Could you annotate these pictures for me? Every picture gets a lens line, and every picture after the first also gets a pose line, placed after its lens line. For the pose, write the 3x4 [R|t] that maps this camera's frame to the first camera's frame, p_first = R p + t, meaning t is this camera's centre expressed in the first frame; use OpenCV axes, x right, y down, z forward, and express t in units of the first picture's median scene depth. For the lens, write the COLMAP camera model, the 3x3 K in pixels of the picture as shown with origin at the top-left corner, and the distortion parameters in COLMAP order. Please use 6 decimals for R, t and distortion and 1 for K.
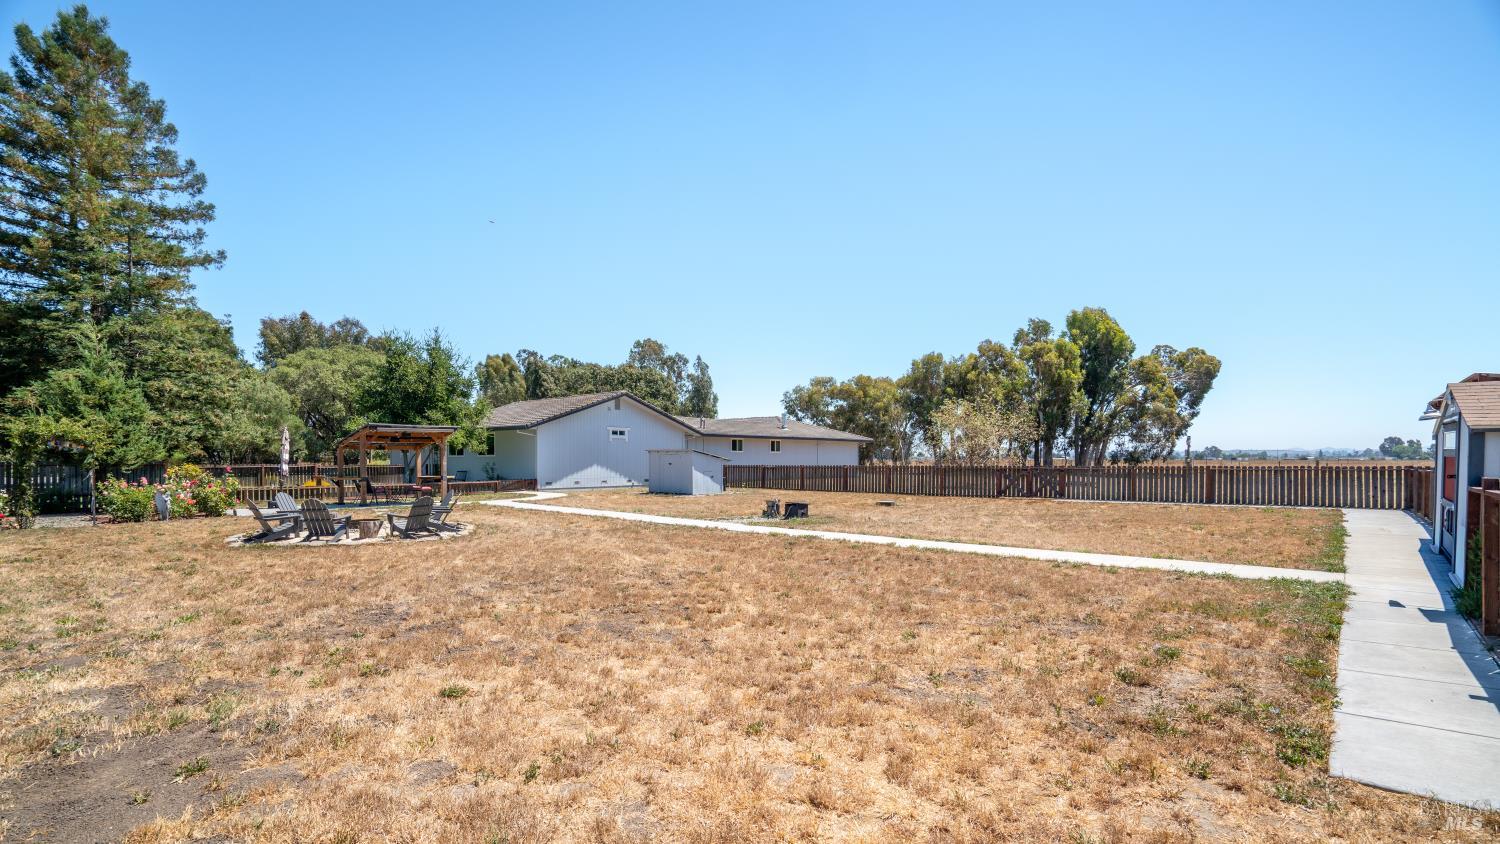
lens RADIAL K [[743.3, 0, 754.6], [0, 743.3, 476.0], [0, 0, 1]] dist [-0.001747, 0.000107]
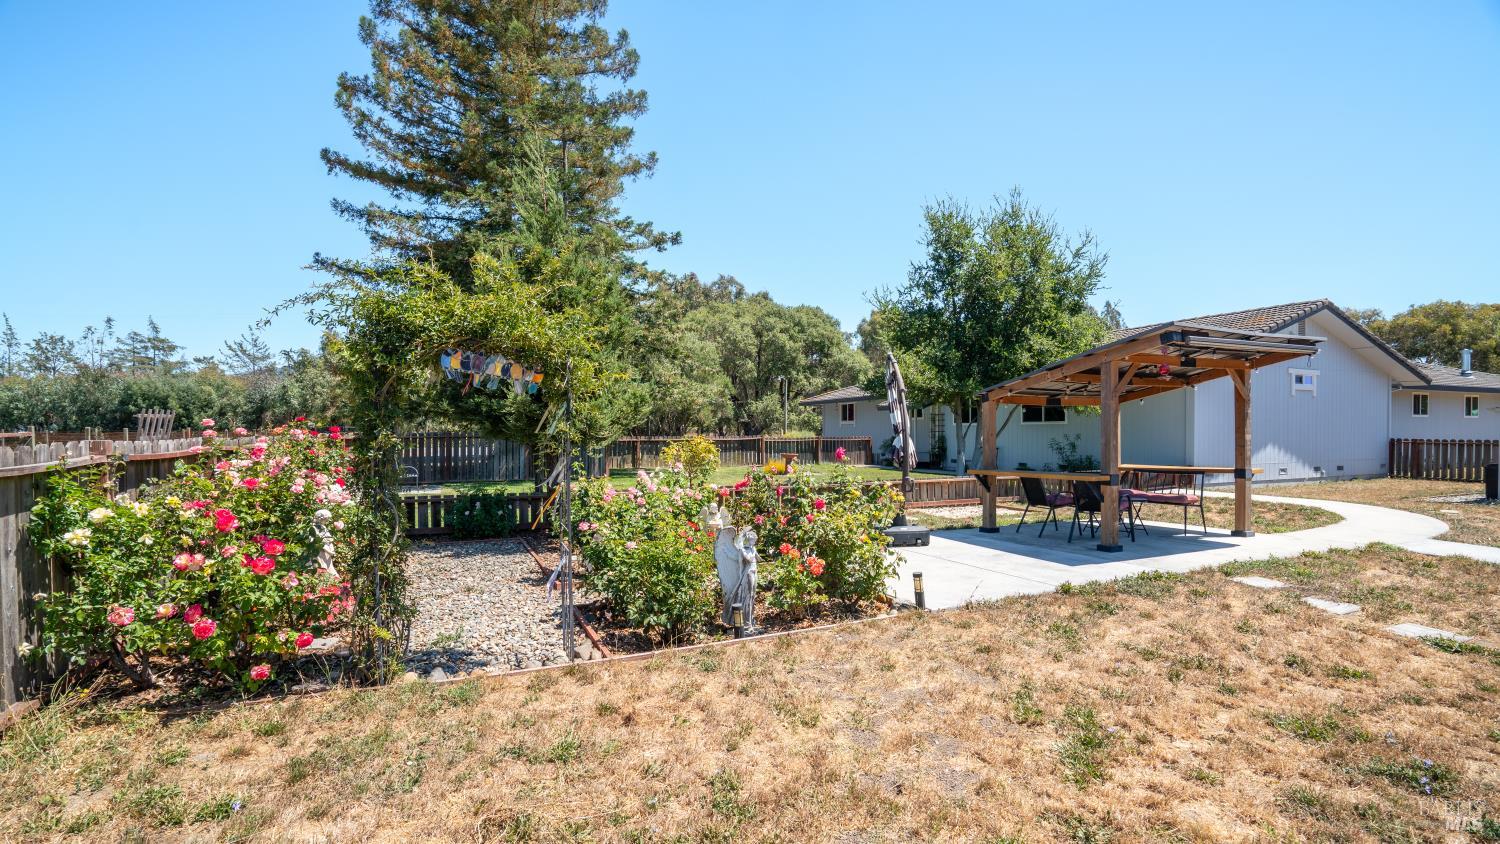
lens RADIAL K [[707.8, 0, 750.0], [0, 707.8, 422.0], [0, 0, 1]] dist [-0.000423, 0.000405]
pose [[0.926034, -0.008945, -0.377334, -0.363461], [-0.005411, 0.999302, -0.036966, -0.006235], [0.377401, 0.036274, 0.925339, 0.389419]]
